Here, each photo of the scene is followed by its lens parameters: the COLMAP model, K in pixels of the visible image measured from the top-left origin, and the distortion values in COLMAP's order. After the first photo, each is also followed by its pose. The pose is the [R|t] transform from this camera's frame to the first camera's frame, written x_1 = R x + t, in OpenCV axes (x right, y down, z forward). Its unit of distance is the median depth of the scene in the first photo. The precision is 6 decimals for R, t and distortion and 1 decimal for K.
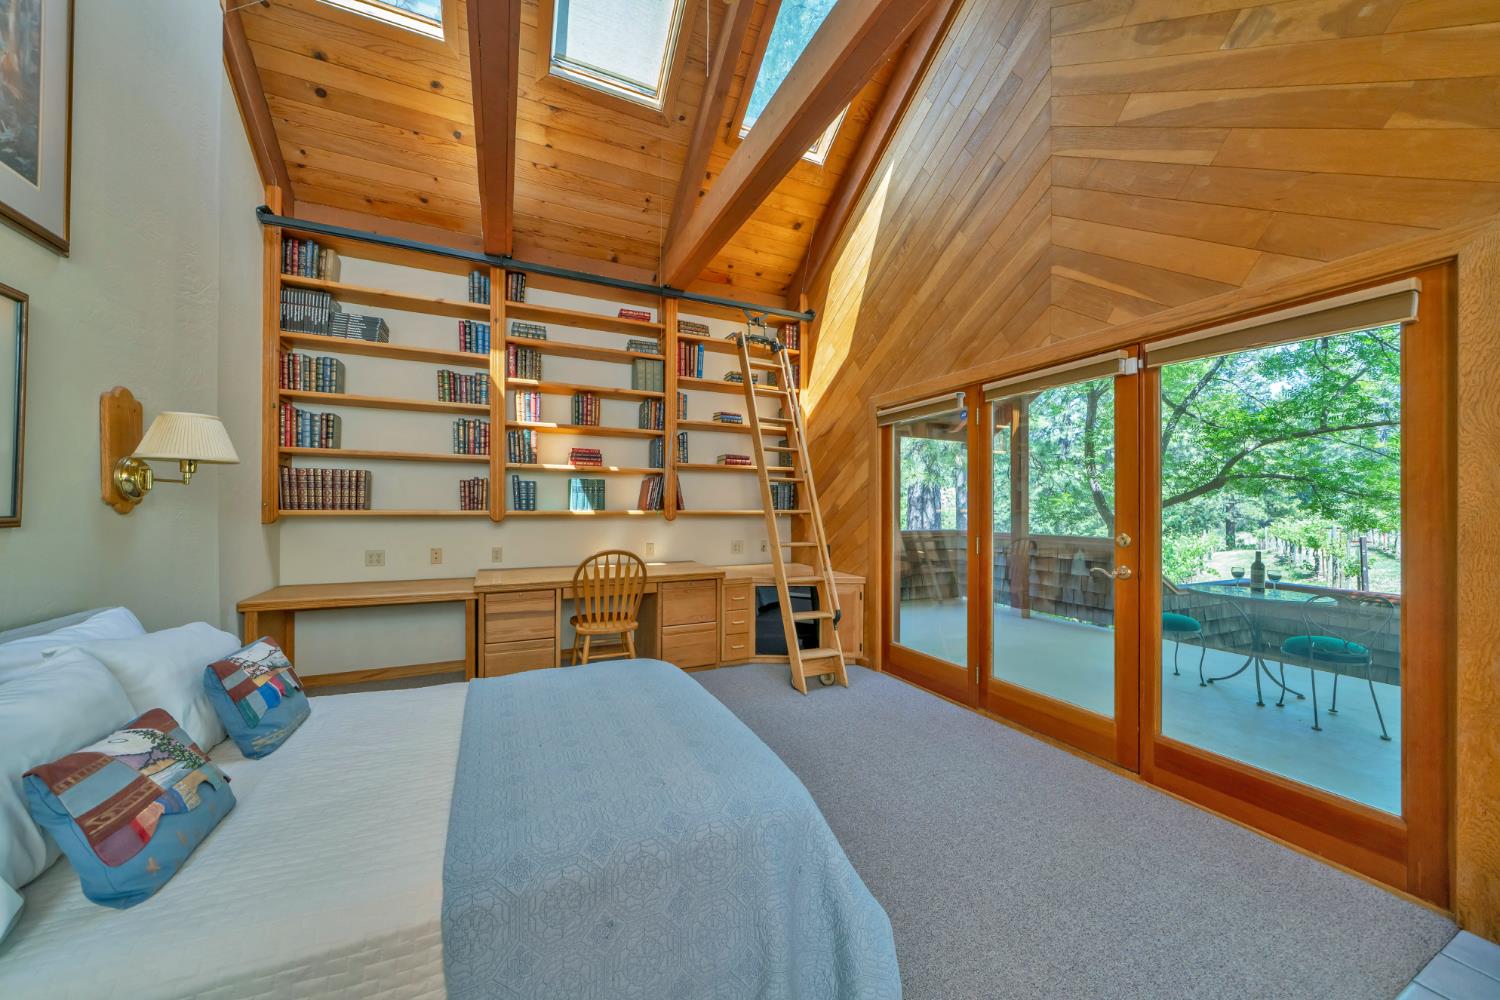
lens RADIAL K [[530.7, 0, 750.1], [0, 530.7, 500.1], [0, 0, 1]] dist [0.010043, 0.000112]
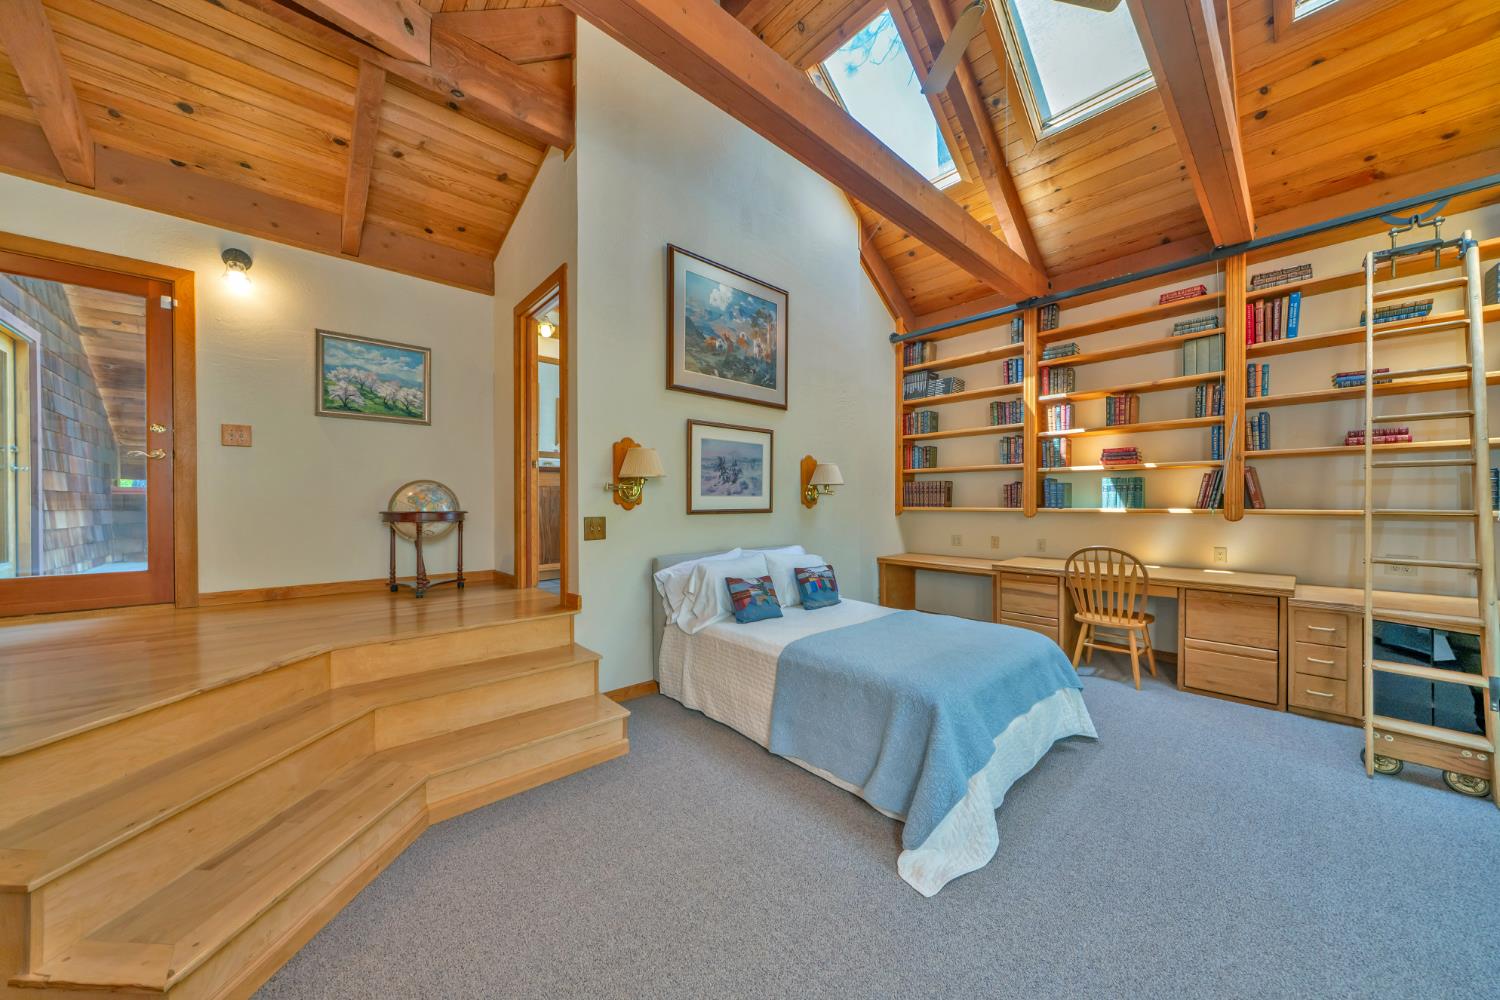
lens RADIAL K [[530.7, 0, 749.2], [0, 530.7, 504.1], [0, 0, 1]] dist [0.010043, 0.000112]
pose [[0.301078, -0.001142, -0.953599, 0.499998], [0.011911, 0.999926, 0.002563, -0.000868], [0.953525, -0.012130, 0.301070, 0.017221]]
